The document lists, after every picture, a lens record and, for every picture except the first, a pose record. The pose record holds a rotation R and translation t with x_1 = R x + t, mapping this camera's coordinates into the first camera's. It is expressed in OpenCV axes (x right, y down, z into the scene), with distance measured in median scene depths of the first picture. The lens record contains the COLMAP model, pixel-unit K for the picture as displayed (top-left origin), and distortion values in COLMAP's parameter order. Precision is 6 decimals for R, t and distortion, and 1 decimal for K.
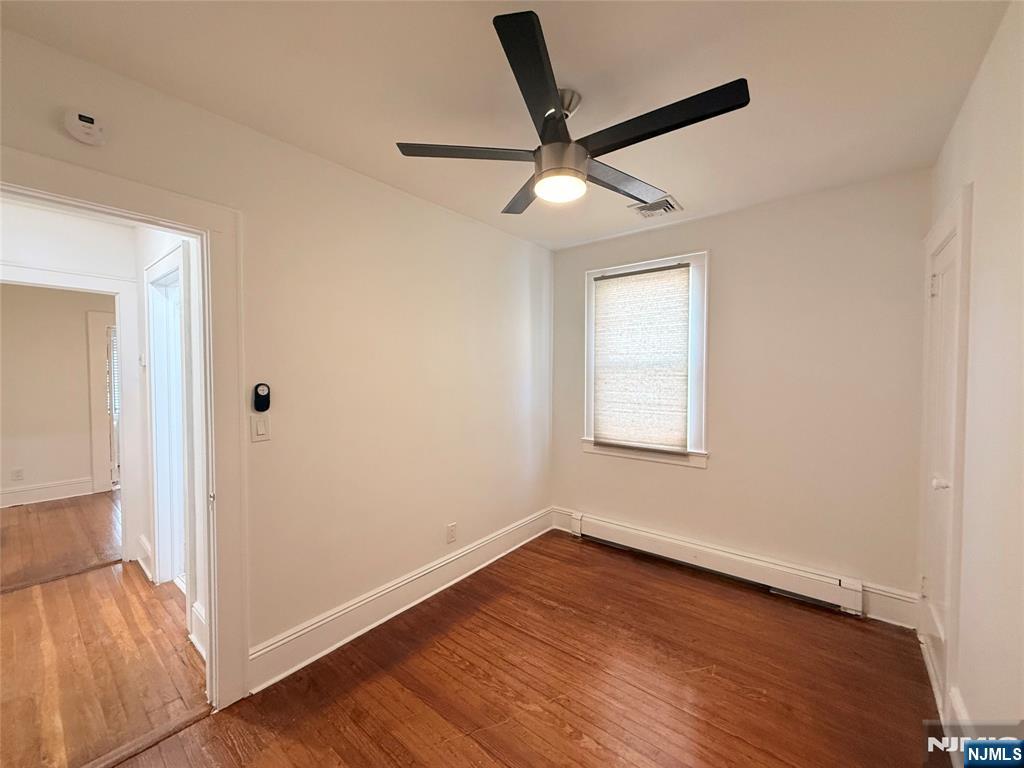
lens RADIAL K [[405.6, 0, 509.6], [0, 405.6, 382.3], [0, 0, 1]] dist [-0.001340, 0.000391]
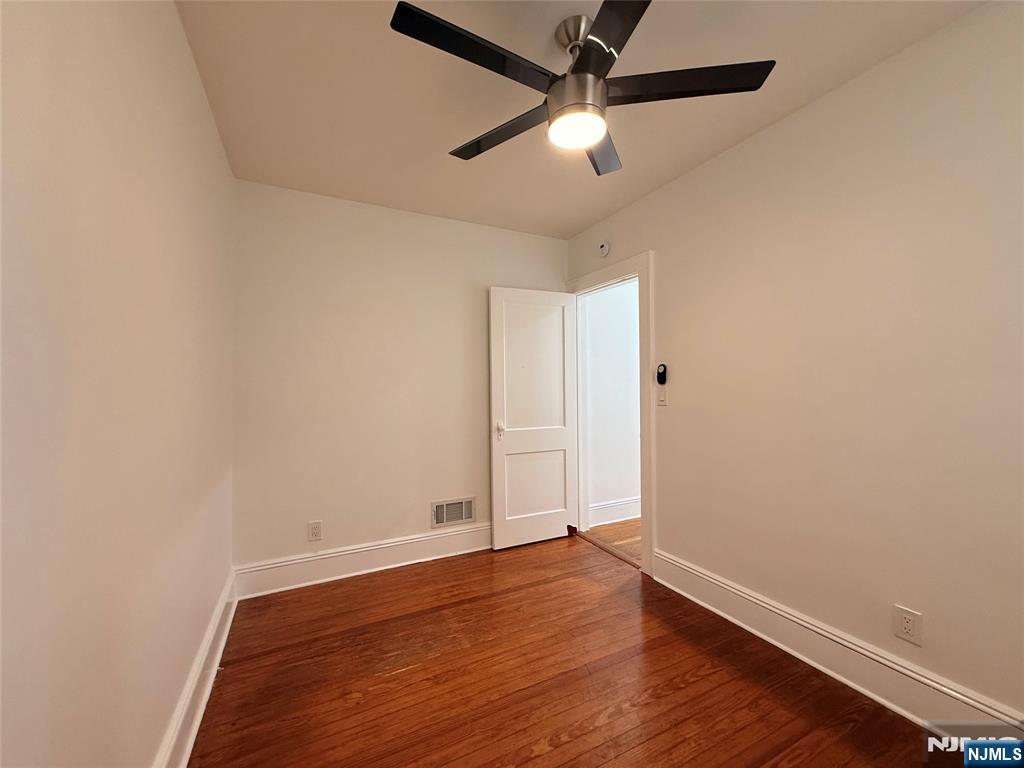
lens RADIAL K [[405.6, 0, 509.6], [0, 405.6, 382.3], [0, 0, 1]] dist [-0.001340, 0.000391]
pose [[-0.407071, -0.002924, -0.913392, 0.938932], [-0.014394, 0.999891, 0.003214, 0.073358], [0.913283, 0.014456, -0.407069, 1.158494]]
